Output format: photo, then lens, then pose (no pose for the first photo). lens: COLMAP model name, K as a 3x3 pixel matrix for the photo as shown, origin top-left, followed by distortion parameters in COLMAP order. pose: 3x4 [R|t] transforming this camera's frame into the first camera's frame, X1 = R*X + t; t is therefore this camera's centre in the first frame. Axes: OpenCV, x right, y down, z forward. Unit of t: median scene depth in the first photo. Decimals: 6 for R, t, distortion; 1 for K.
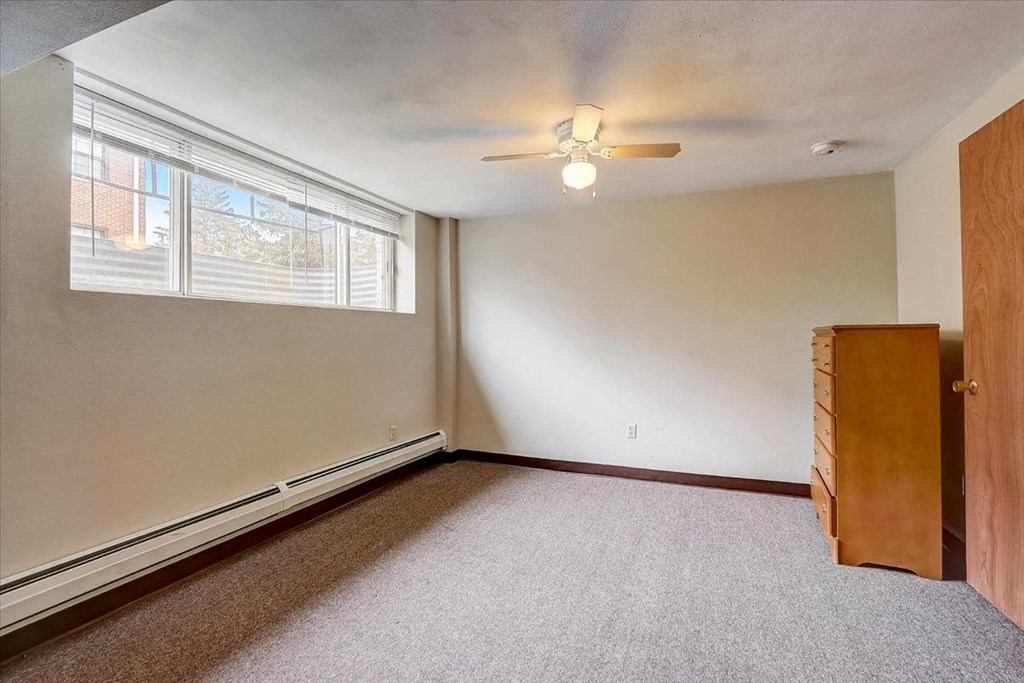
lens RADIAL K [[473.9, 0, 508.7], [0, 473.9, 332.2], [0, 0, 1]] dist [-0.004906, -0.001717]
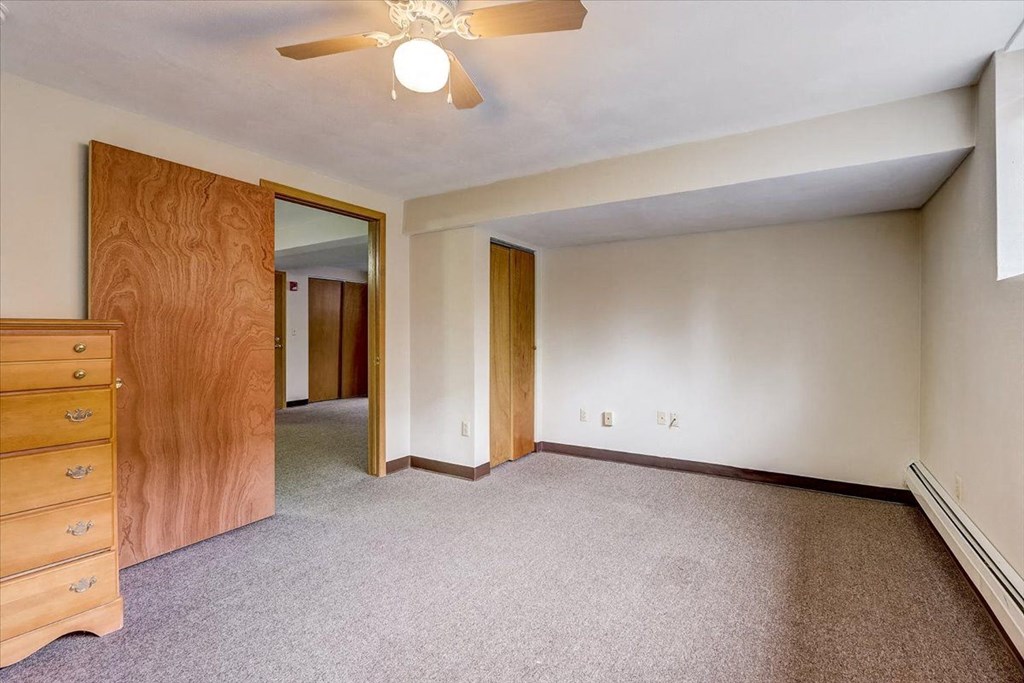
lens RADIAL K [[473.9, 0, 508.7], [0, 473.9, 332.2], [0, 0, 1]] dist [-0.004906, -0.001717]
pose [[-0.984221, 0.006142, 0.176838, -0.065276], [0.004282, 0.999931, -0.010901, 0.015405], [-0.176893, -0.009972, -0.984180, 1.472118]]
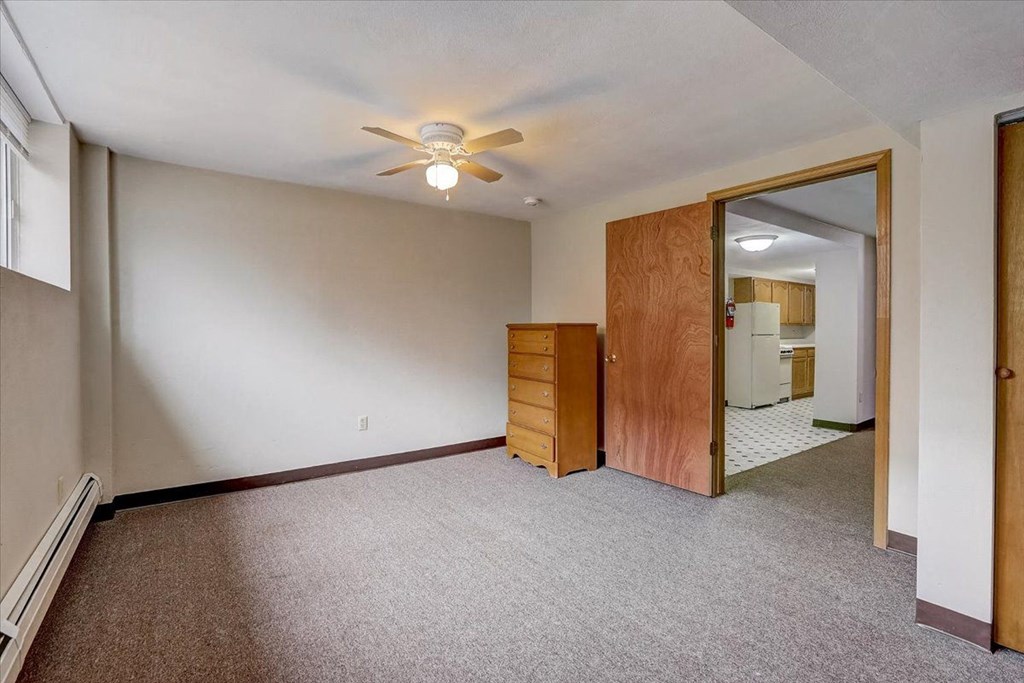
lens RADIAL K [[473.9, 0, 508.7], [0, 473.9, 332.2], [0, 0, 1]] dist [-0.004906, -0.001717]
pose [[0.524251, -0.000248, 0.851564, -0.625446], [-0.011905, 0.999900, 0.007620, 0.003971], [-0.851481, -0.014133, 0.524196, 0.294244]]
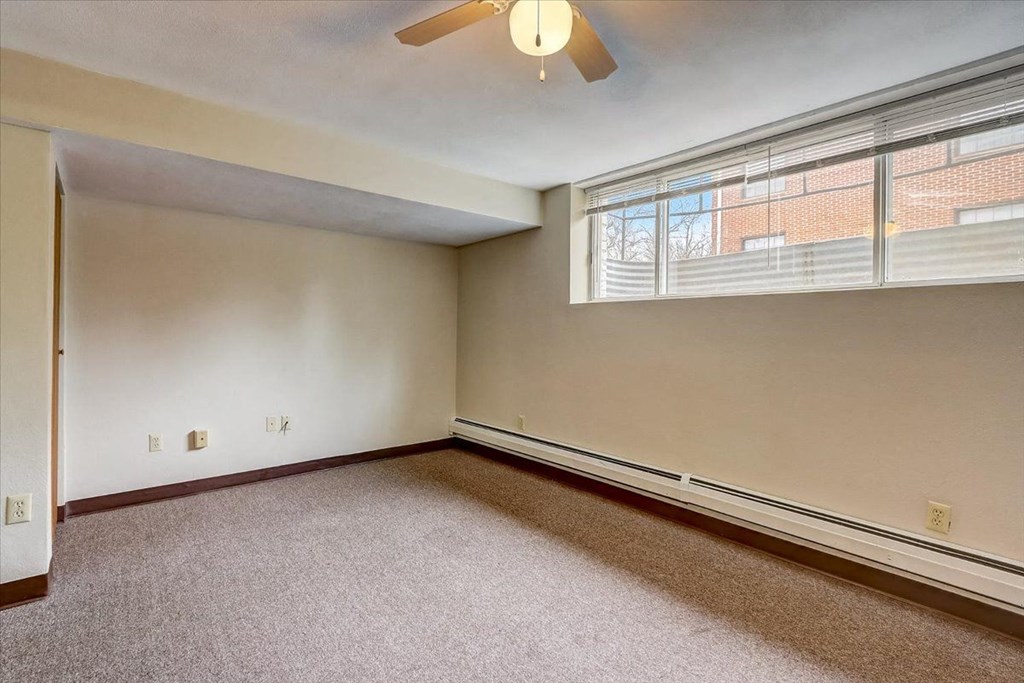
lens RADIAL K [[473.9, 0, 508.7], [0, 473.9, 332.2], [0, 0, 1]] dist [-0.004906, -0.001717]
pose [[-0.460130, 0.002193, -0.887849, 0.593965], [0.001746, 0.999997, 0.001565, 0.011879], [0.887850, -0.000830, -0.460133, 1.131040]]
